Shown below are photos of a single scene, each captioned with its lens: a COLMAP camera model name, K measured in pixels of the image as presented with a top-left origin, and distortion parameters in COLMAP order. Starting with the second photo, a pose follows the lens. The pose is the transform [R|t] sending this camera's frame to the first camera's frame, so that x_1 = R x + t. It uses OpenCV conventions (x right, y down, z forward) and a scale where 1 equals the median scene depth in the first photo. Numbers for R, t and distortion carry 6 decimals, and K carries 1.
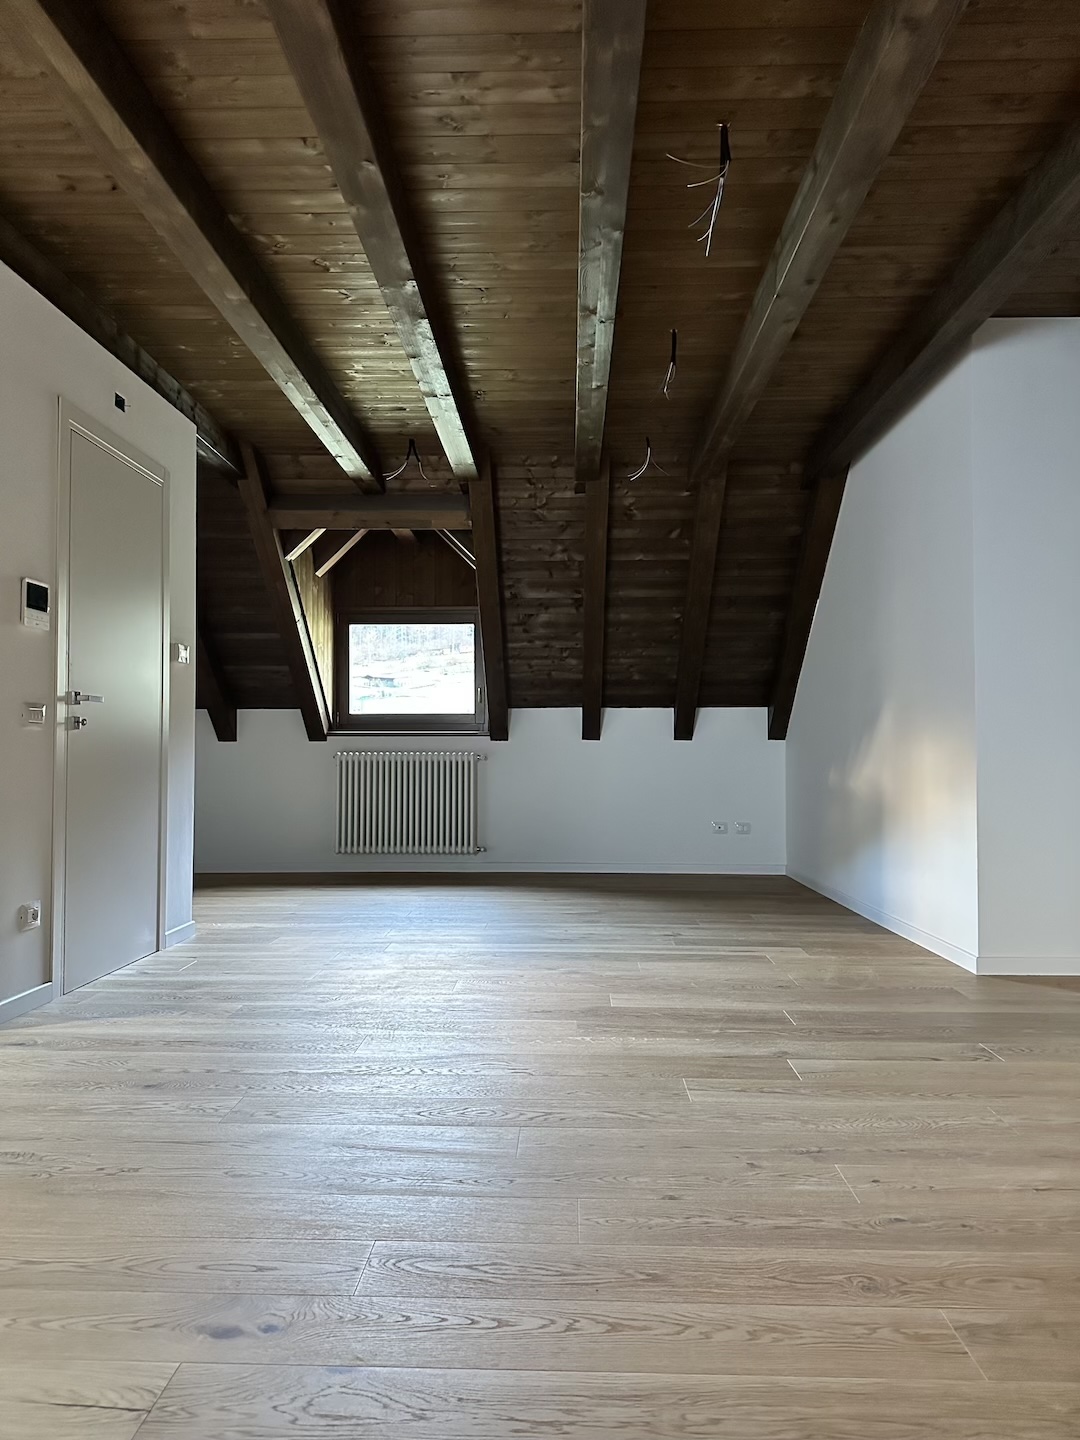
lens RADIAL K [[1011.7, 0, 544.7], [0, 1011.7, 711.7], [0, 0, 1]] dist [0.090164, -0.067962]
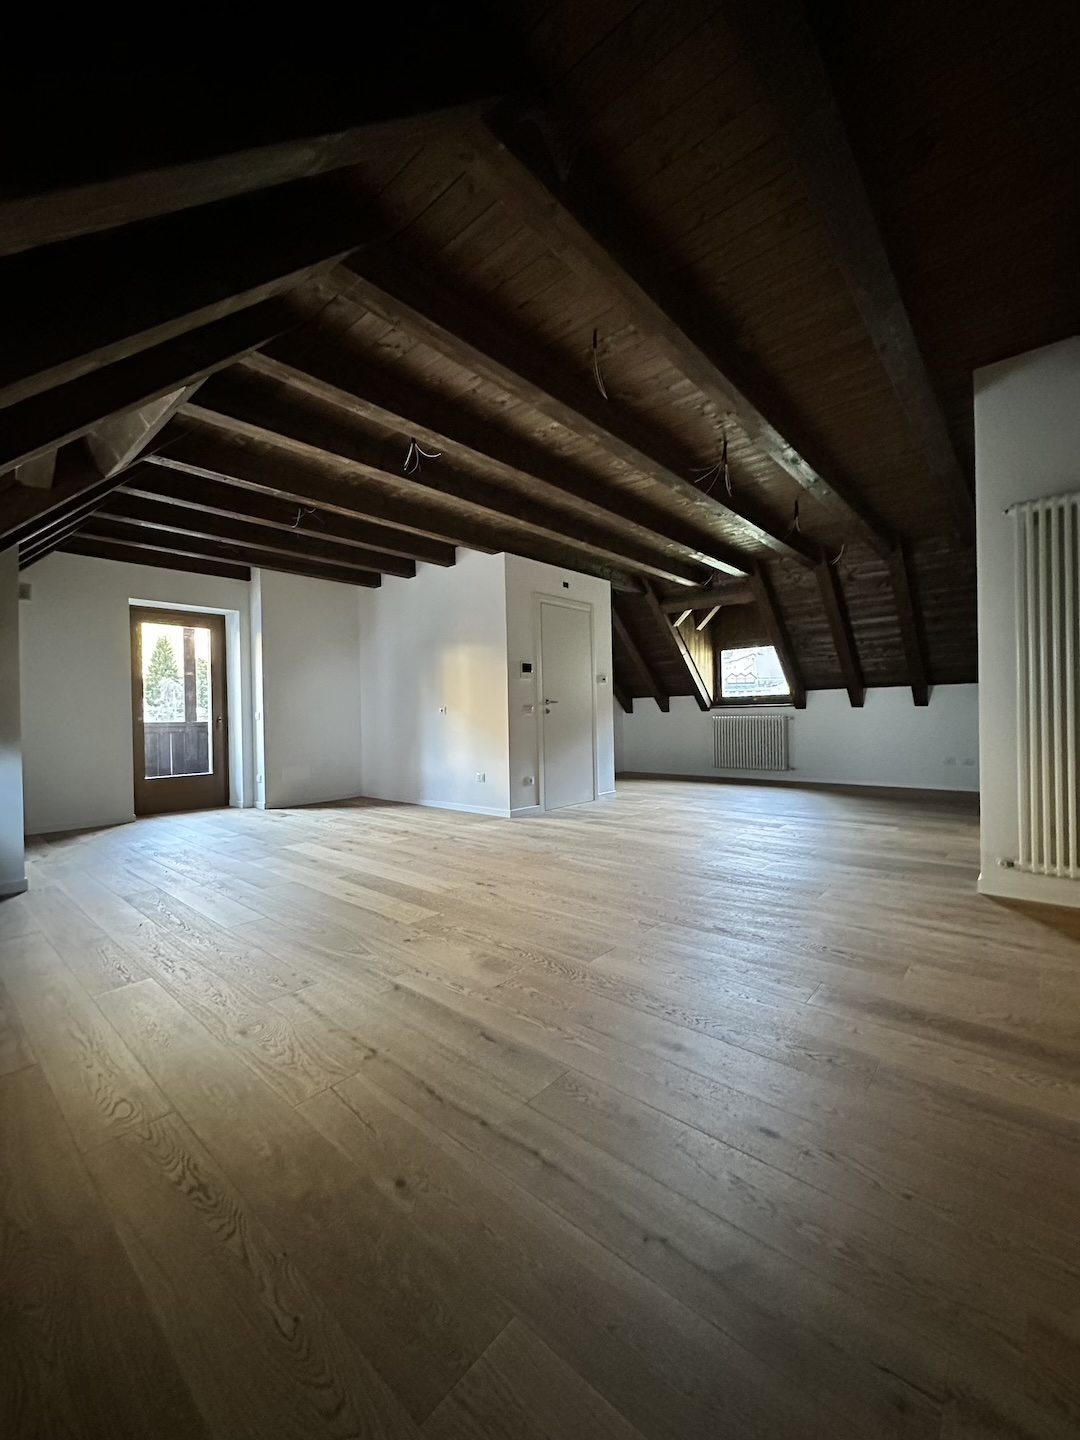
lens RADIAL K [[571.9, 0, 542.7], [0, 571.9, 720.4], [0, 0, 1]] dist [0.007486, -0.000216]
pose [[0.782150, -0.011417, -0.622986, 0.259242], [0.045611, 0.998199, 0.038971, -0.013539], [0.621419, -0.058896, 0.781262, -0.097629]]
